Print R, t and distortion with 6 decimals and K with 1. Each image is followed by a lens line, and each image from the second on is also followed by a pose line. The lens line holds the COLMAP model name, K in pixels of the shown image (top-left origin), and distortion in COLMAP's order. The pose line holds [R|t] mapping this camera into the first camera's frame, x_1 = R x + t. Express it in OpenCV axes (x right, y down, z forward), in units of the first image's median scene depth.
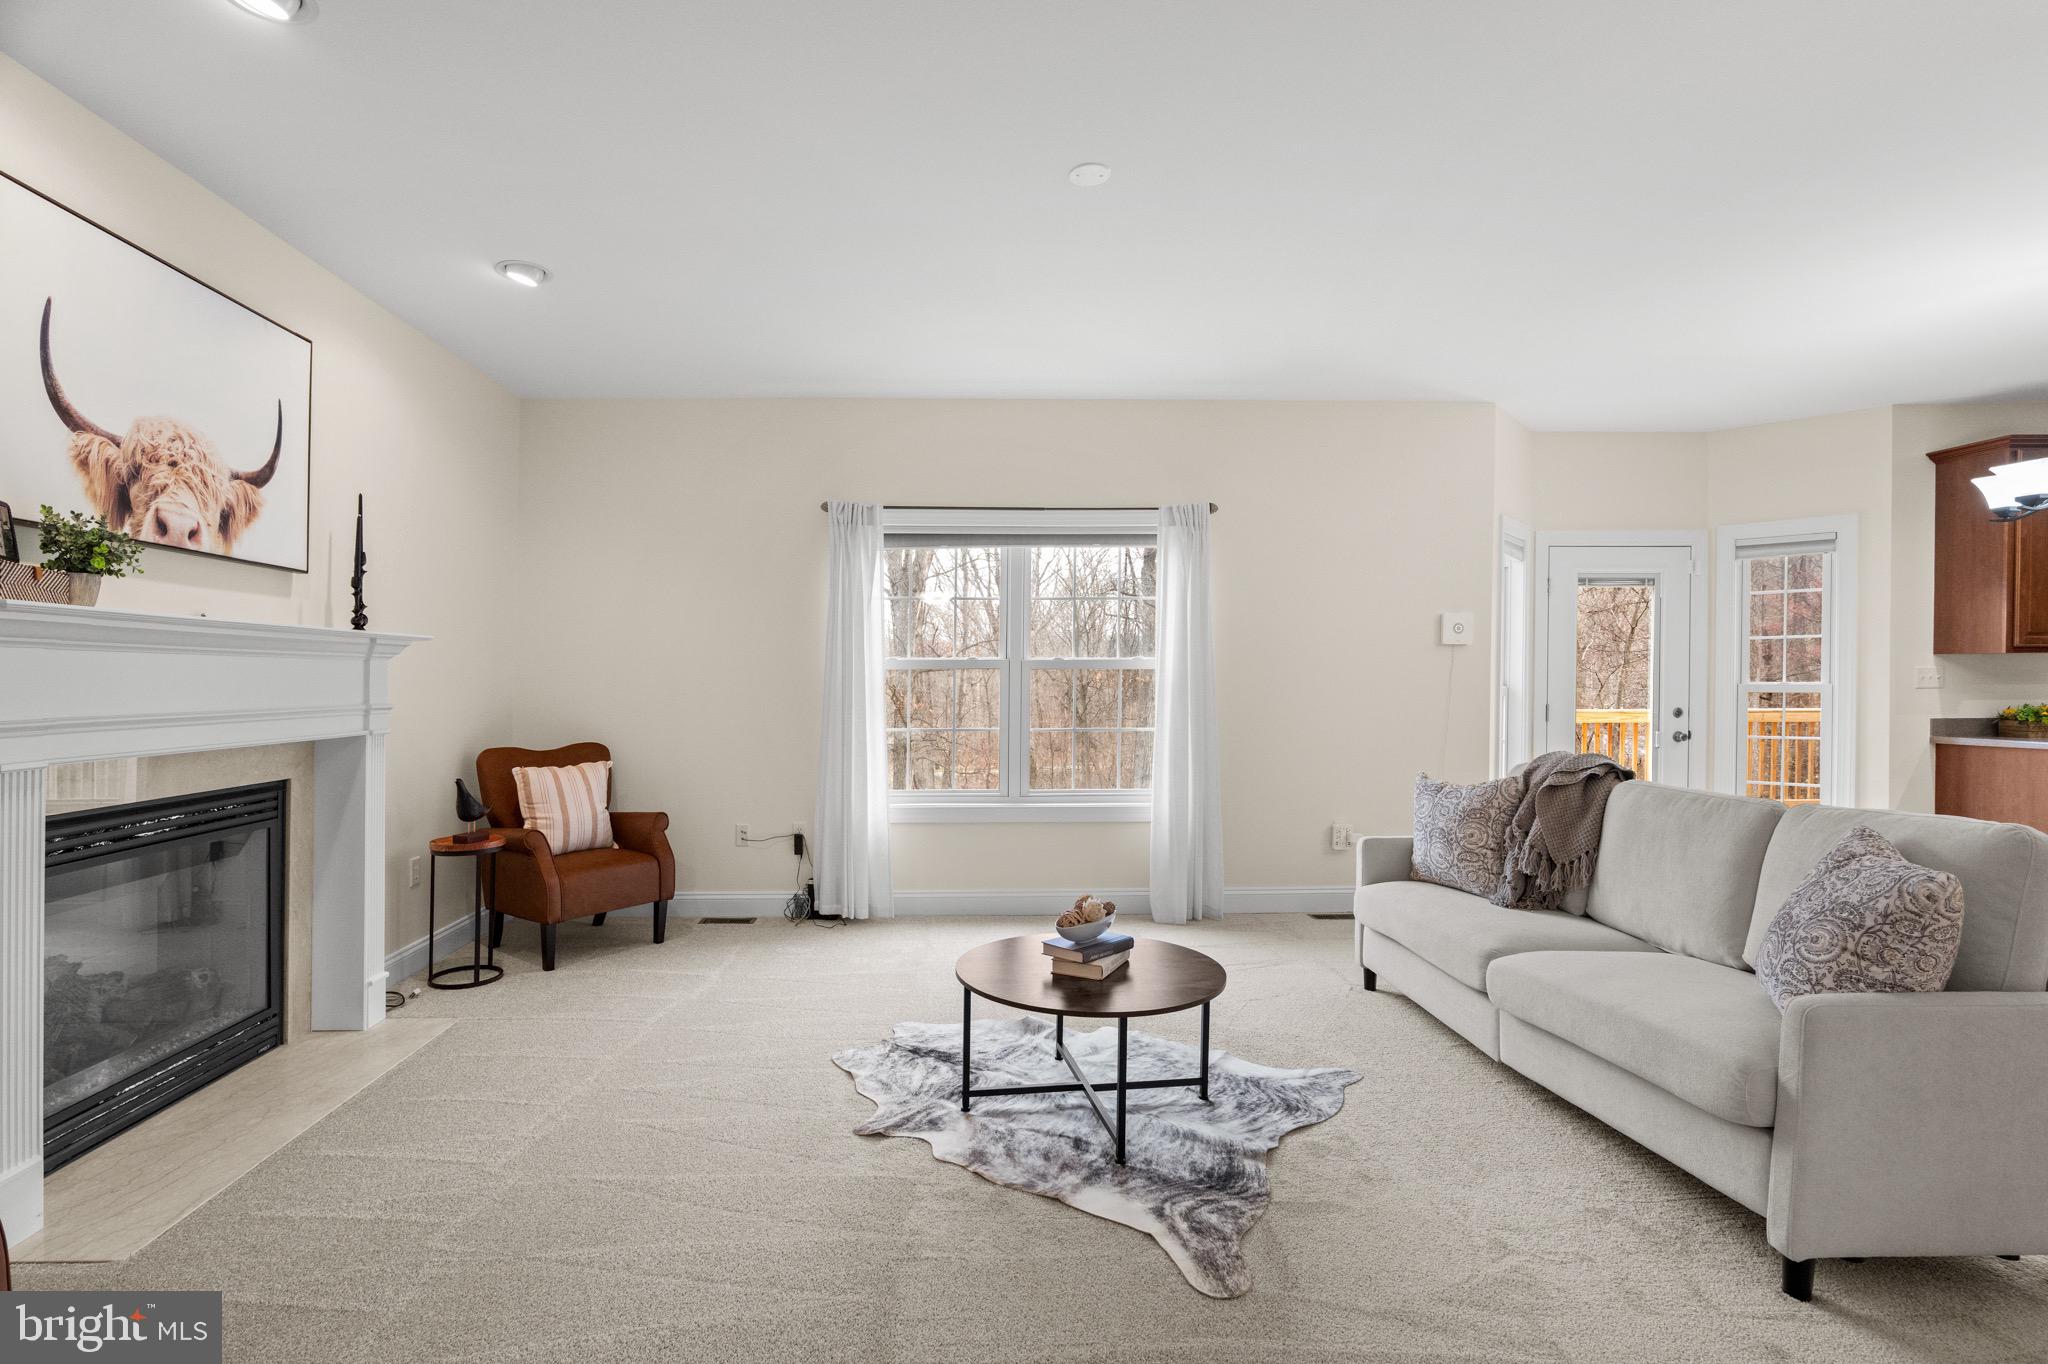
lens RADIAL K [[989.2, 0, 982.0], [0, 989.2, 689.9], [0, 0, 1]] dist [-0.032193, 0.012926]
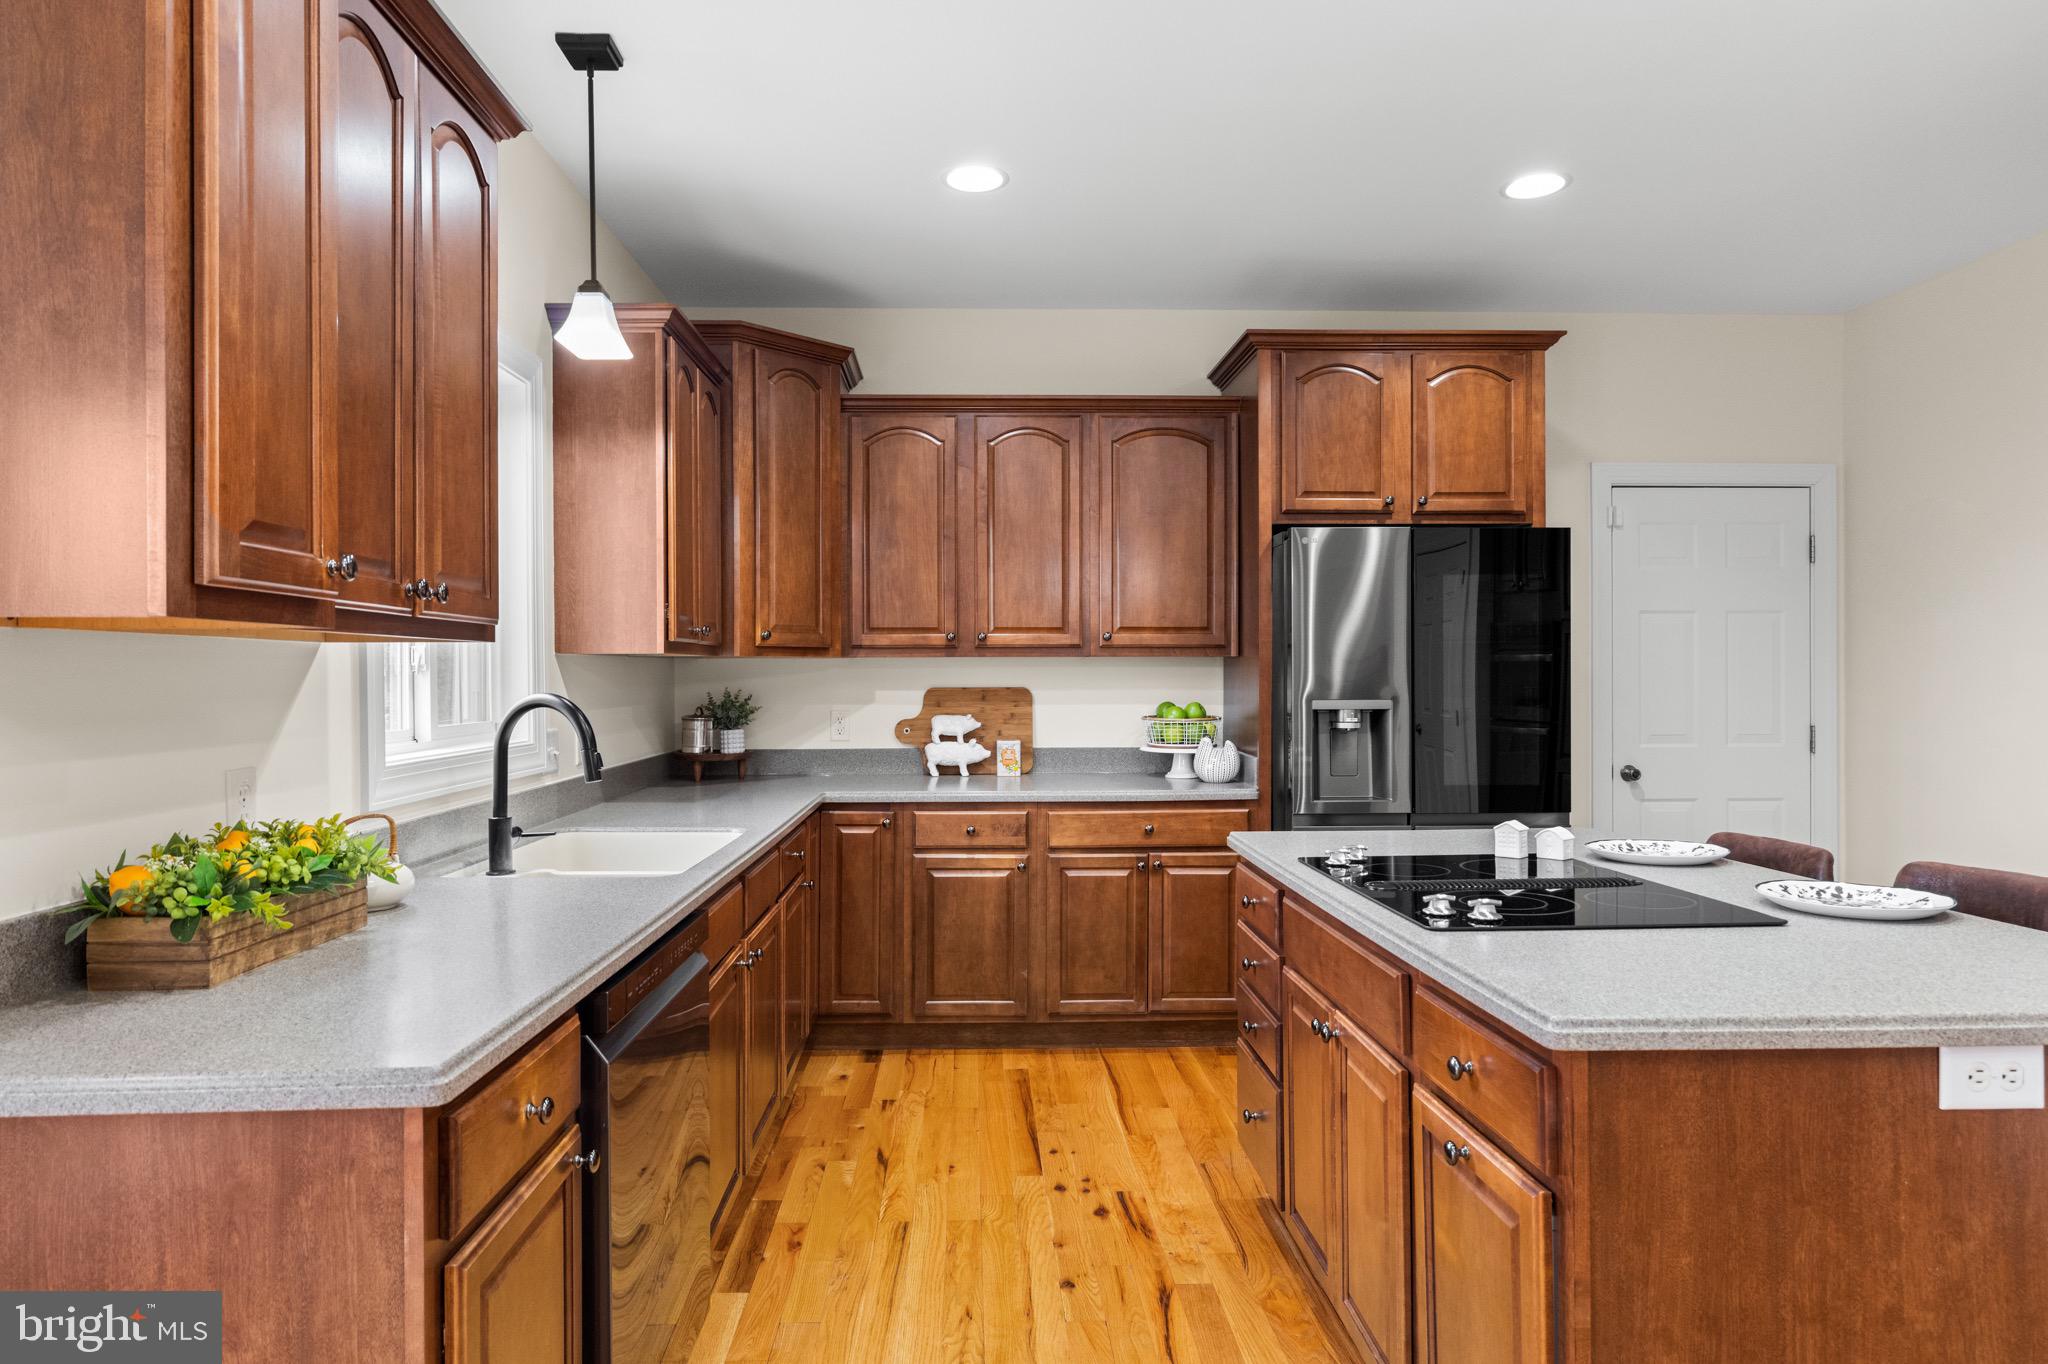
lens RADIAL K [[1179.0, 0, 1014.4], [0, 1179.0, 681.2], [0, 0, 1]] dist [-0.002087, 0.001133]
pose [[0.018615, 0.002080, 0.999825, 1.221229], [0.015321, 0.999880, -0.002365, -0.028422], [-0.999709, 0.015362, 0.018580, 1.215595]]
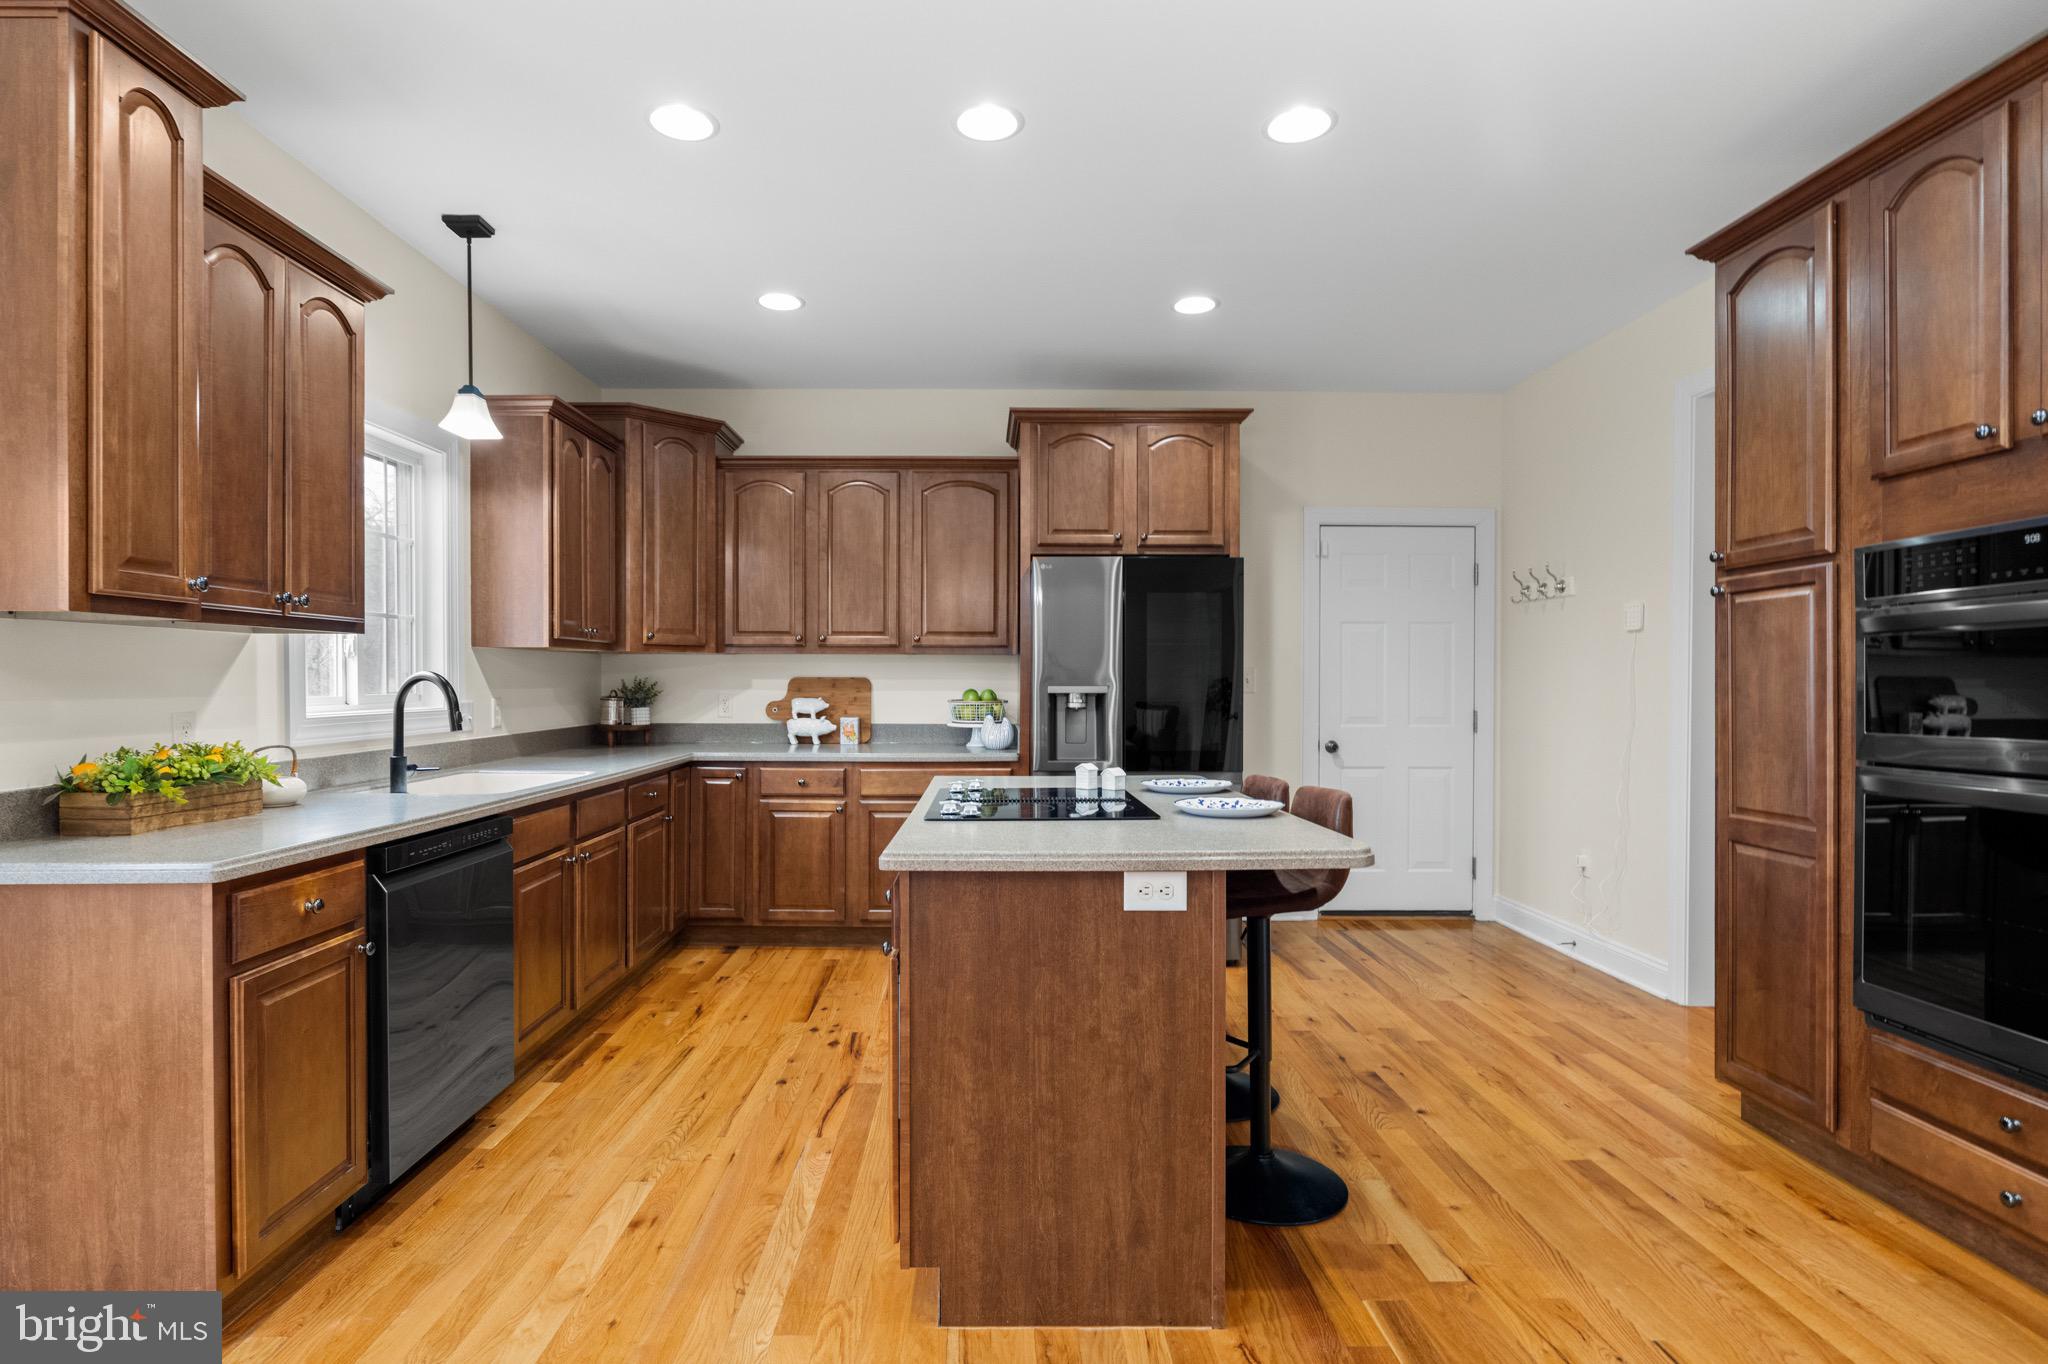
lens RADIAL K [[1015.7, 0, 998.5], [0, 1015.7, 692.1], [0, 0, 1]] dist [-0.008724, 0.003581]
pose [[0.042515, -0.004806, 0.999084, 1.060718], [0.009204, 0.999948, 0.004418, -0.008462], [-0.999053, 0.009008, 0.042557, 0.976153]]
